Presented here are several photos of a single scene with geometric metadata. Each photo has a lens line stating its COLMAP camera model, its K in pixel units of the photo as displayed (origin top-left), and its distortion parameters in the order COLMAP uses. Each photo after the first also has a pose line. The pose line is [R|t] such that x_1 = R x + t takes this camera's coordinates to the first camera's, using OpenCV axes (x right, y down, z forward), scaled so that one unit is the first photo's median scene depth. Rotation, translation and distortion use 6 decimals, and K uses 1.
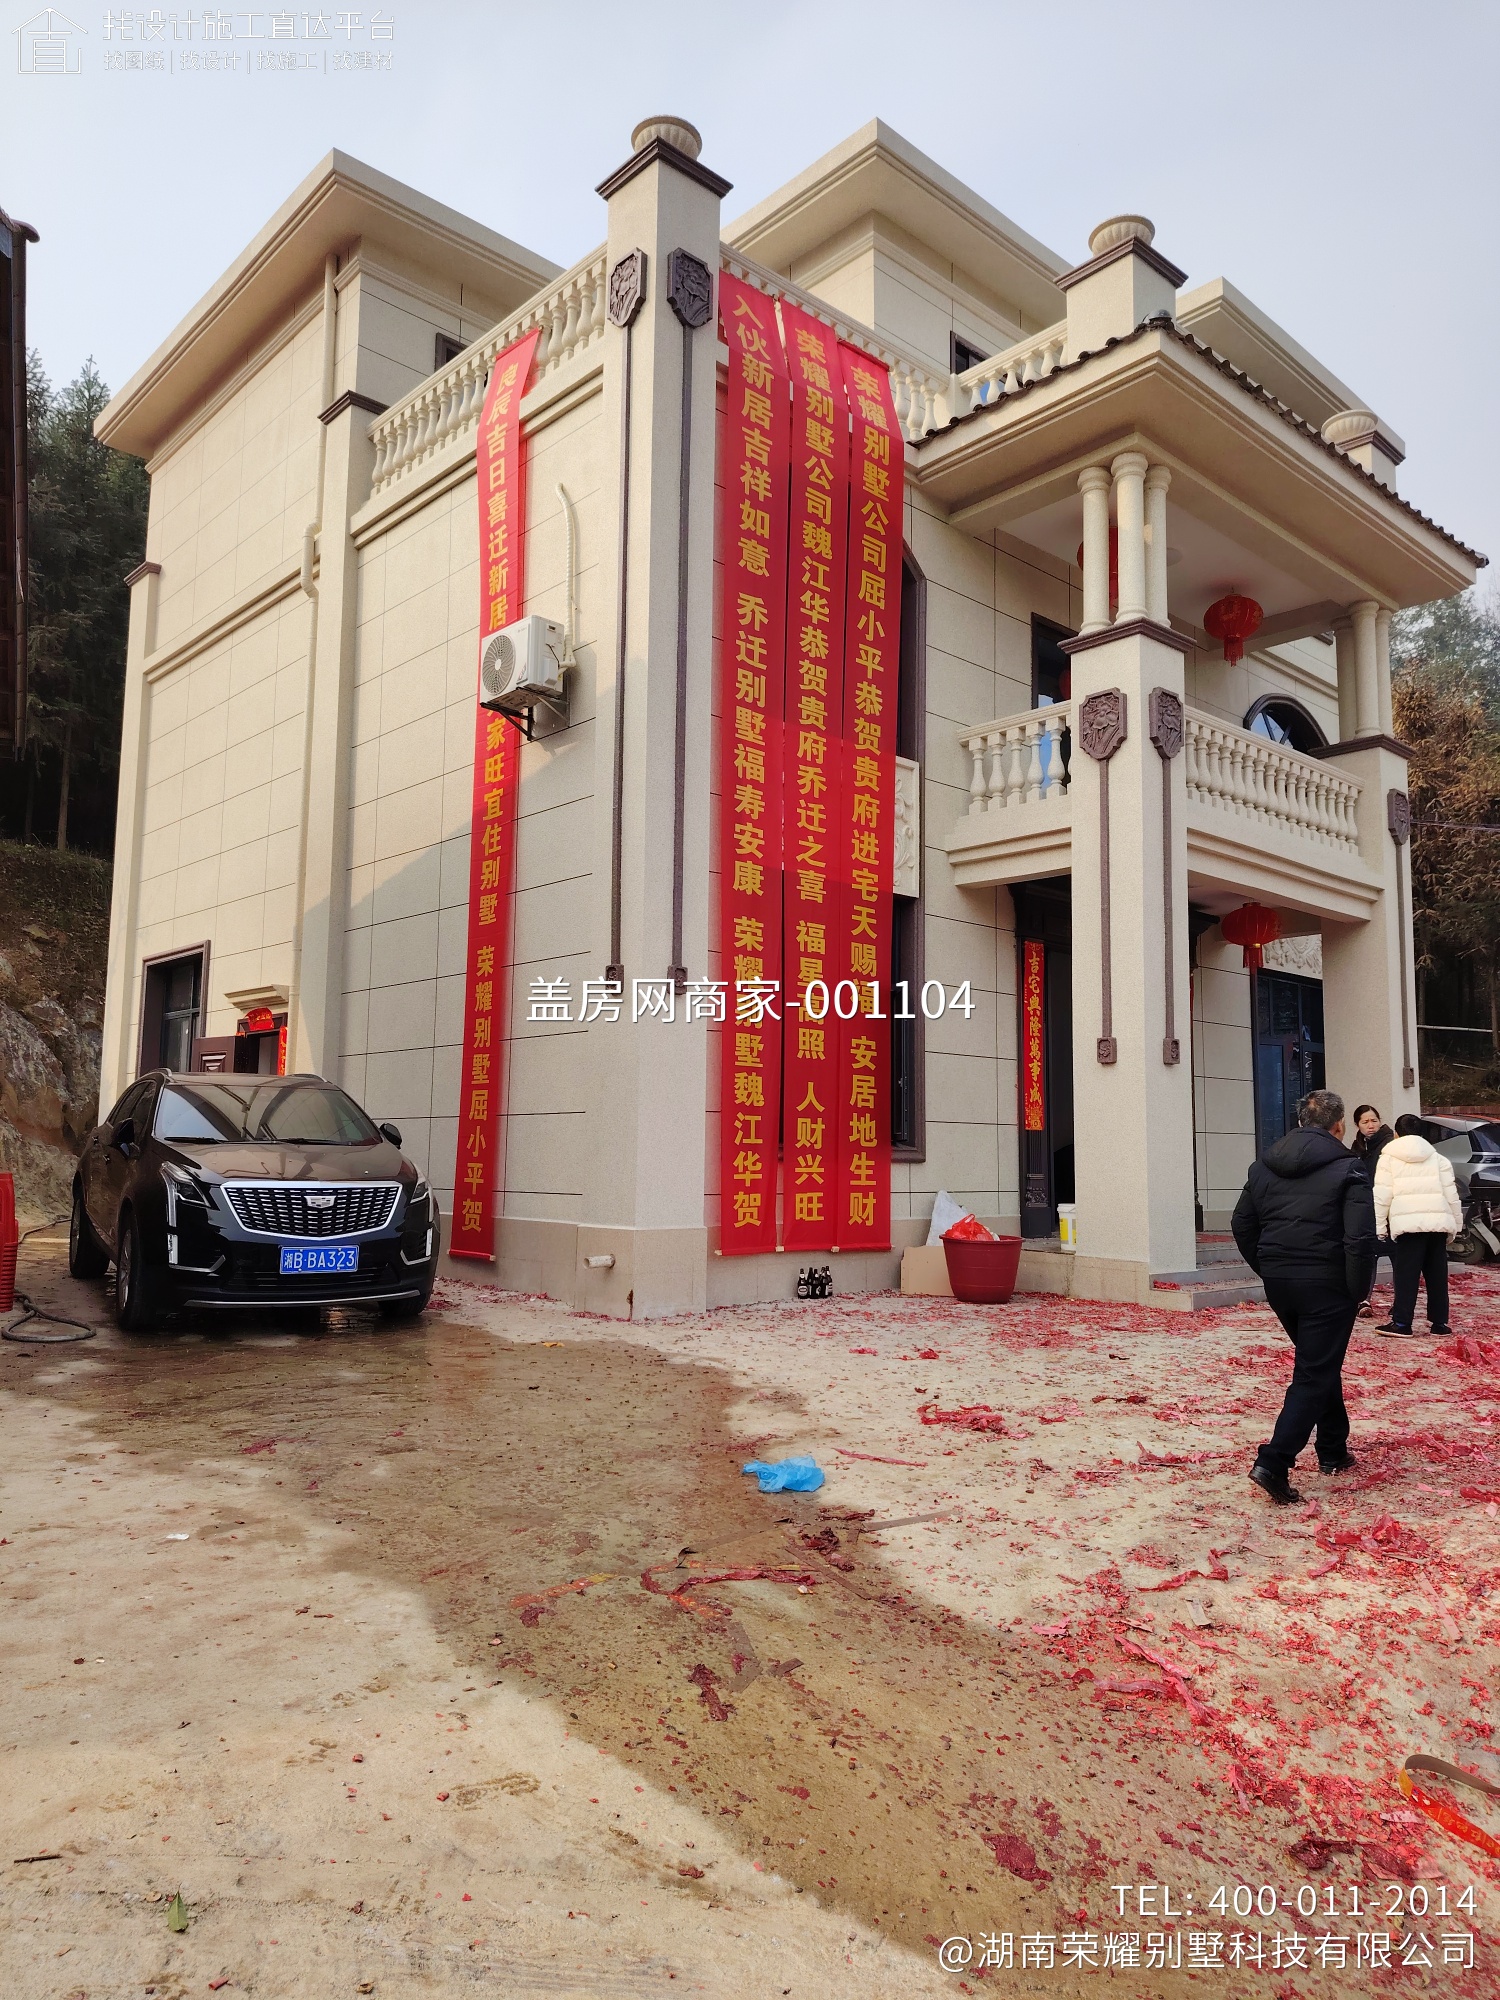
lens RADIAL K [[1374.7, 0, 750.4], [0, 1374.7, 1025.3], [0, 0, 1]] dist [-0.002743, -0.001766]
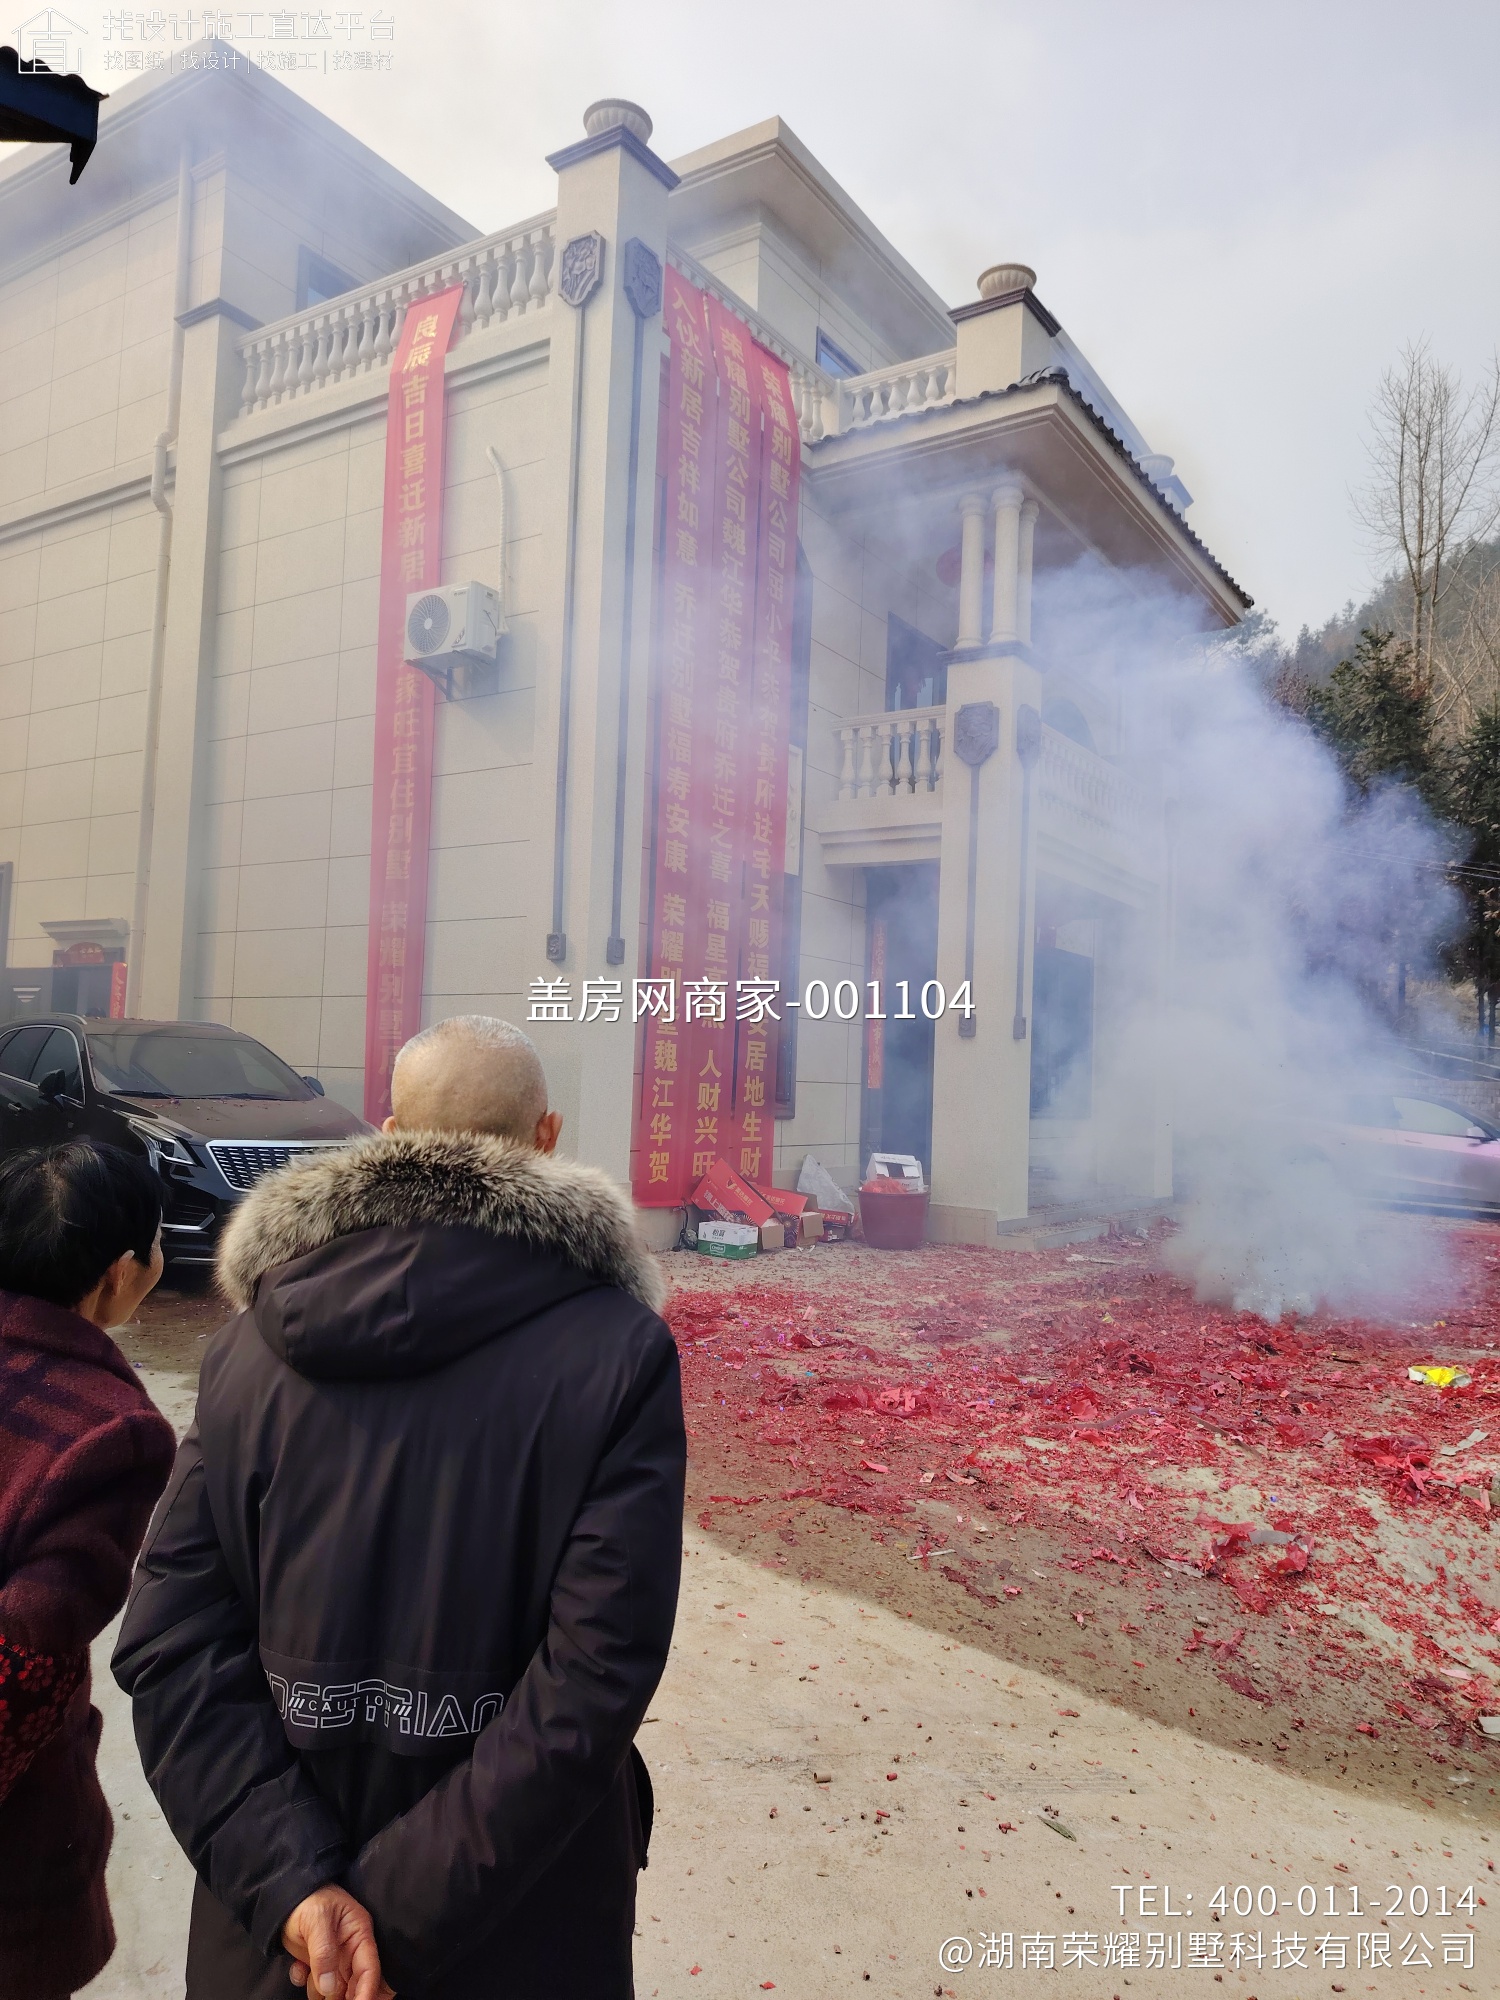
lens RADIAL K [[1374.7, 0, 750.4], [0, 1374.7, 1025.3], [0, 0, 1]] dist [-0.002743, -0.001766]
pose [[0.970535, 0.033898, 0.238565, -0.177117], [-0.046496, 0.997794, 0.047376, -0.026481], [-0.236433, -0.057072, 0.969970, -0.048737]]
